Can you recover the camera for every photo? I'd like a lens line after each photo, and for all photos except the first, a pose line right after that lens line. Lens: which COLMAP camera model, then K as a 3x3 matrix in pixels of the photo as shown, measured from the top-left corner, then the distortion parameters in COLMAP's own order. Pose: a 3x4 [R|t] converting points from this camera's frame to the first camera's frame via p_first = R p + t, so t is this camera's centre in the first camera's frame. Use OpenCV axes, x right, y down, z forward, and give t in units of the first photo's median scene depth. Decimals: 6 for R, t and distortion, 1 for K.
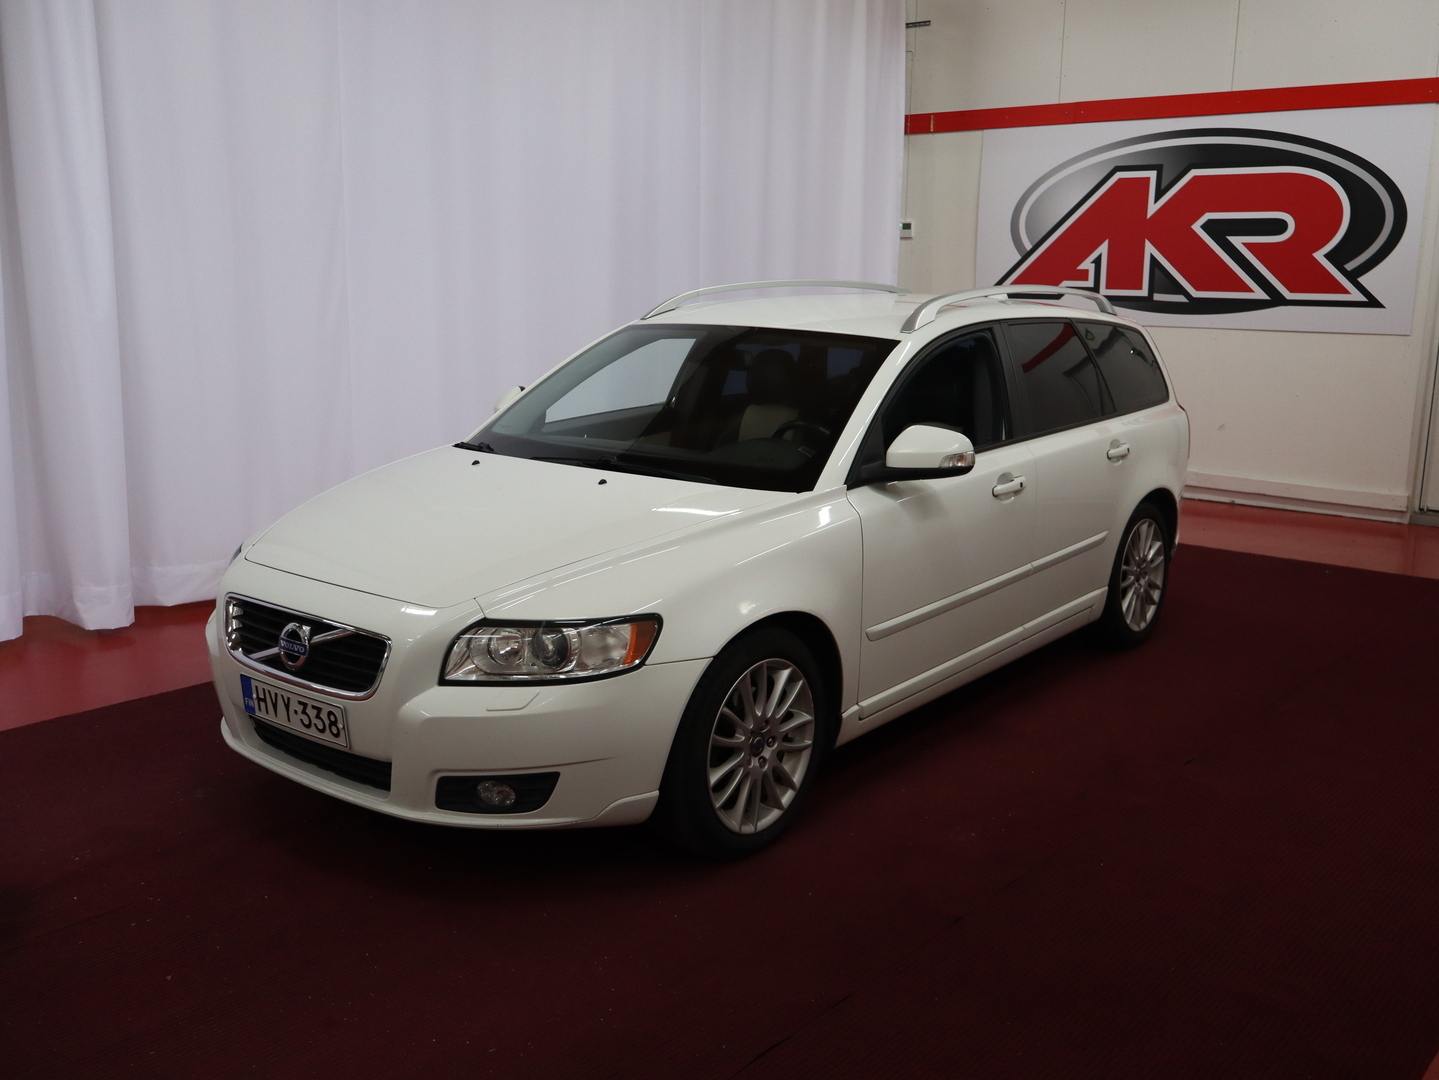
lens RADIAL K [[1364.6, 0, 713.8], [0, 1364.6, 540.4], [0, 0, 1]] dist [-0.003551, 0.000000]
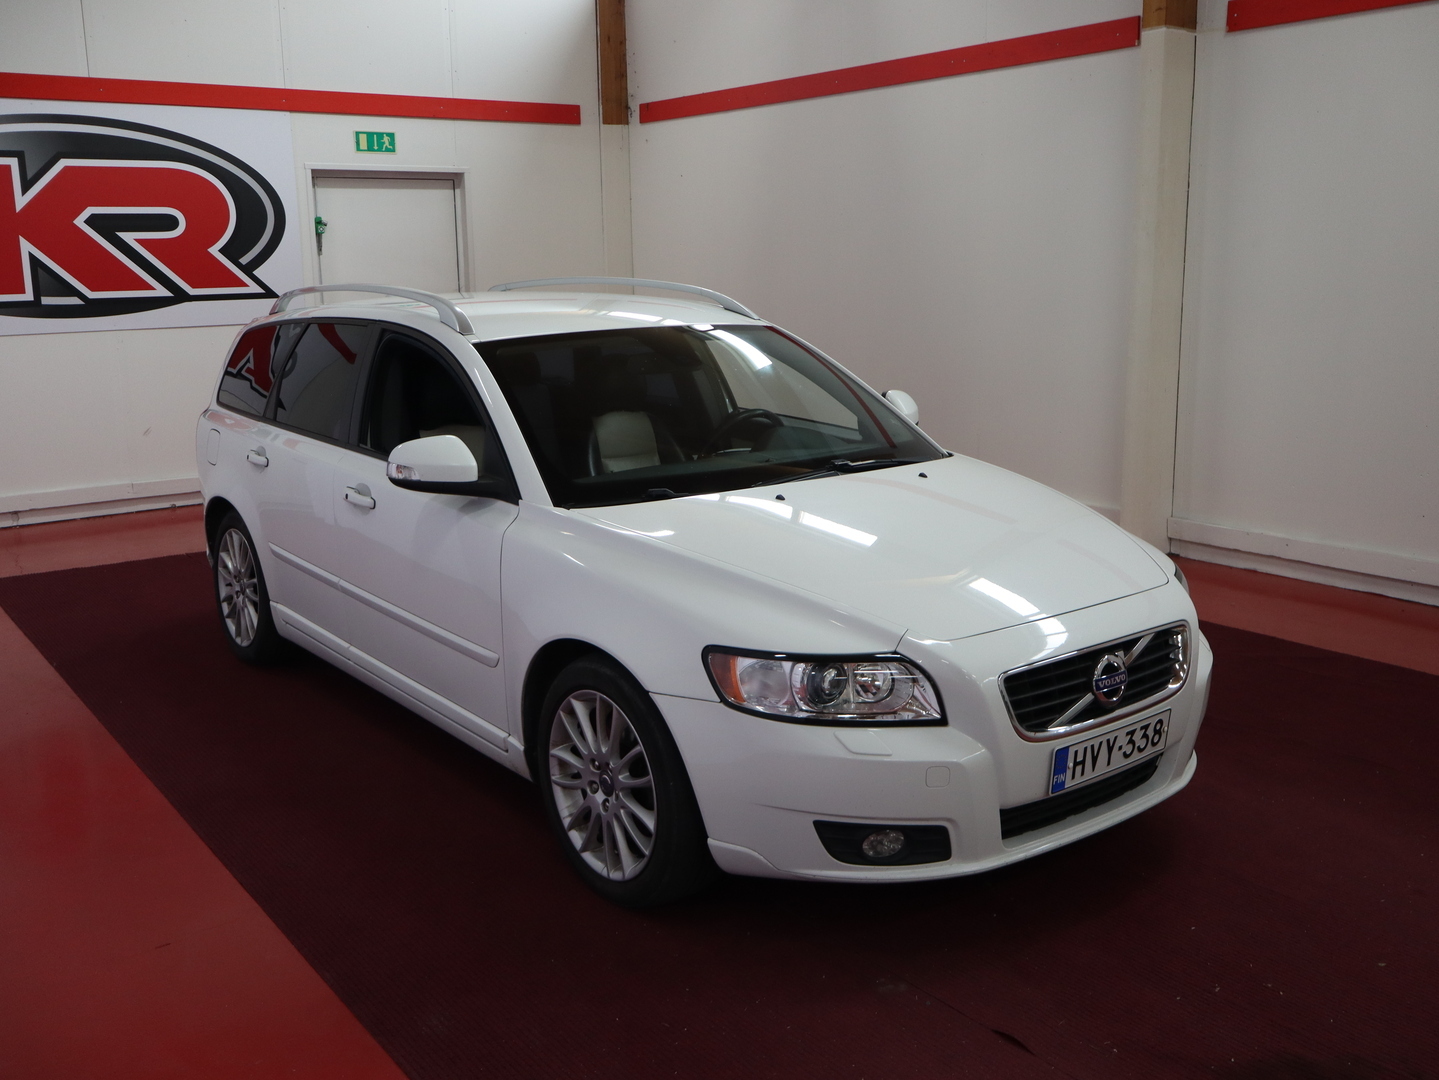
lens RADIAL K [[1364.6, 0, 724.4], [0, 1364.6, 540.8], [0, 0, 1]] dist [-0.003551, 0.000000]
pose [[0.234432, -0.216752, 0.947660, -0.476362], [0.214097, 0.962403, 0.167161, -0.086549], [-0.948264, 0.163703, 0.272024, 0.385223]]
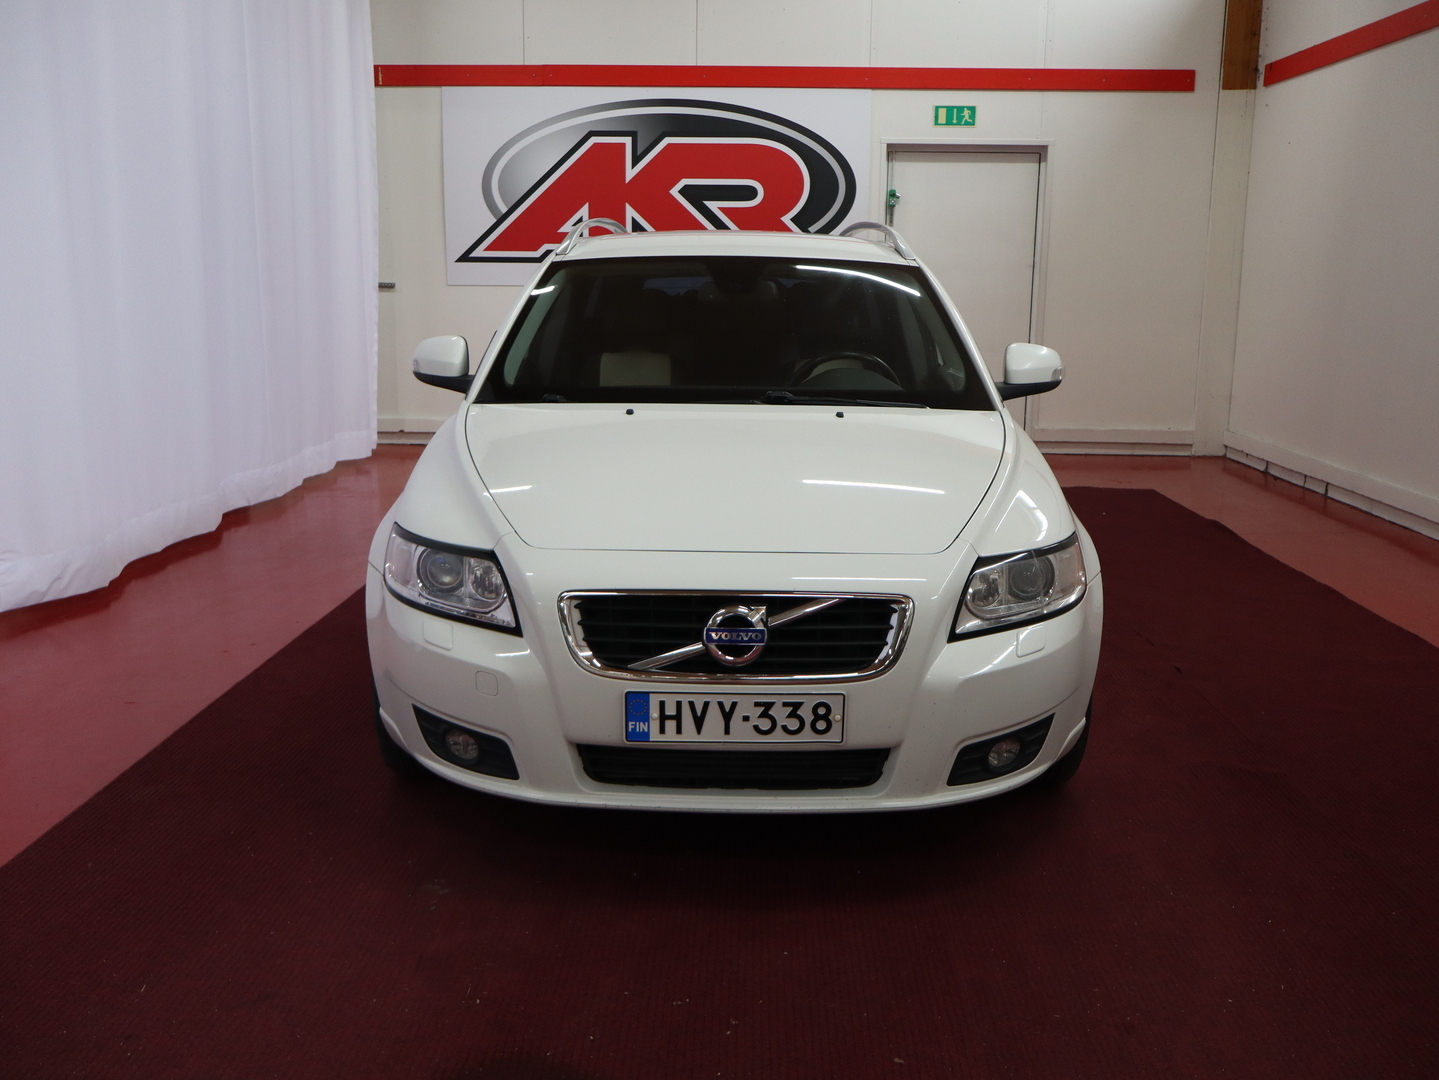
lens RADIAL K [[1364.6, 0, 717.6], [0, 1364.6, 537.2], [0, 0, 1]] dist [-0.003551, 0.000000]
pose [[0.785665, -0.124139, 0.606069, -0.307173], [0.123110, 0.991440, 0.043482, -0.005332], [-0.606279, 0.040451, 0.794222, 0.150531]]
